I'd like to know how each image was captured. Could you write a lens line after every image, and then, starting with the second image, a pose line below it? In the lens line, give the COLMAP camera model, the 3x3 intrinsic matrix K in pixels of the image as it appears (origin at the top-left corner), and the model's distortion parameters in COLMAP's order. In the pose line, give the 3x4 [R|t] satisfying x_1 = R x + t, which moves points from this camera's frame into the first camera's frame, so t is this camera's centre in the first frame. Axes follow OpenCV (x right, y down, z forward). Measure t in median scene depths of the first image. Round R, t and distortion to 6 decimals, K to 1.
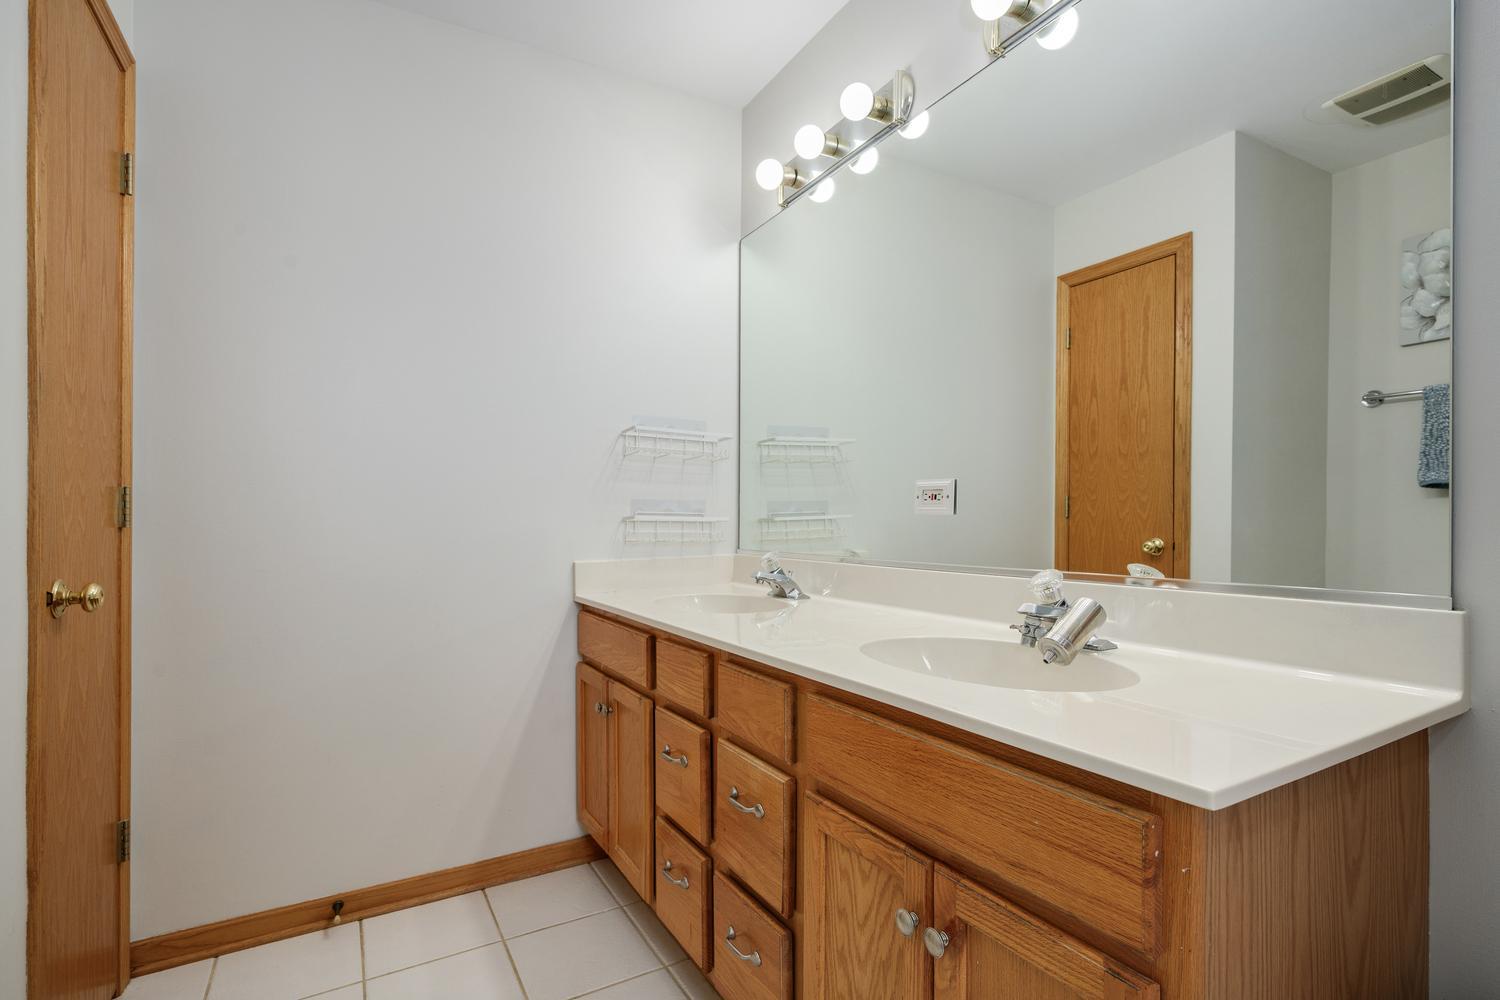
lens RADIAL K [[721.8, 0, 752.0], [0, 721.8, 514.5], [0, 0, 1]] dist [0.002570, 0.000516]
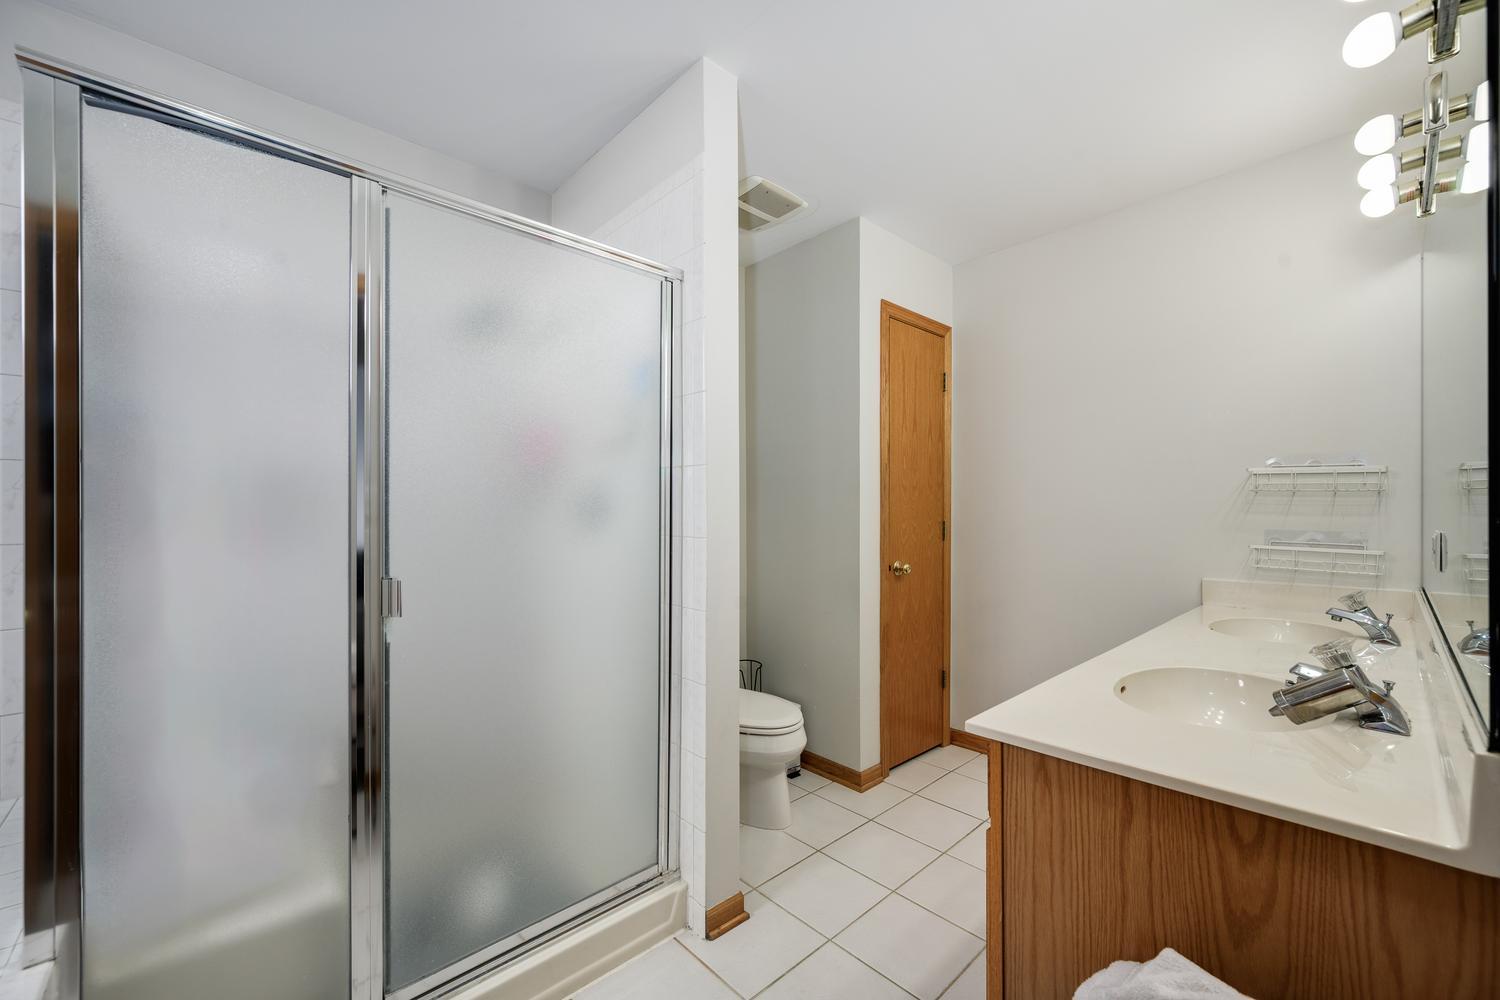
lens RADIAL K [[589.8, 0, 754.5], [0, 589.8, 502.9], [0, 0, 1]] dist [-0.001139, -0.000047]
pose [[0.220304, -0.009339, -0.975386, 1.096624], [-0.000040, 0.999954, -0.009583, -0.108412], [0.975431, 0.002150, 0.220294, 0.031511]]
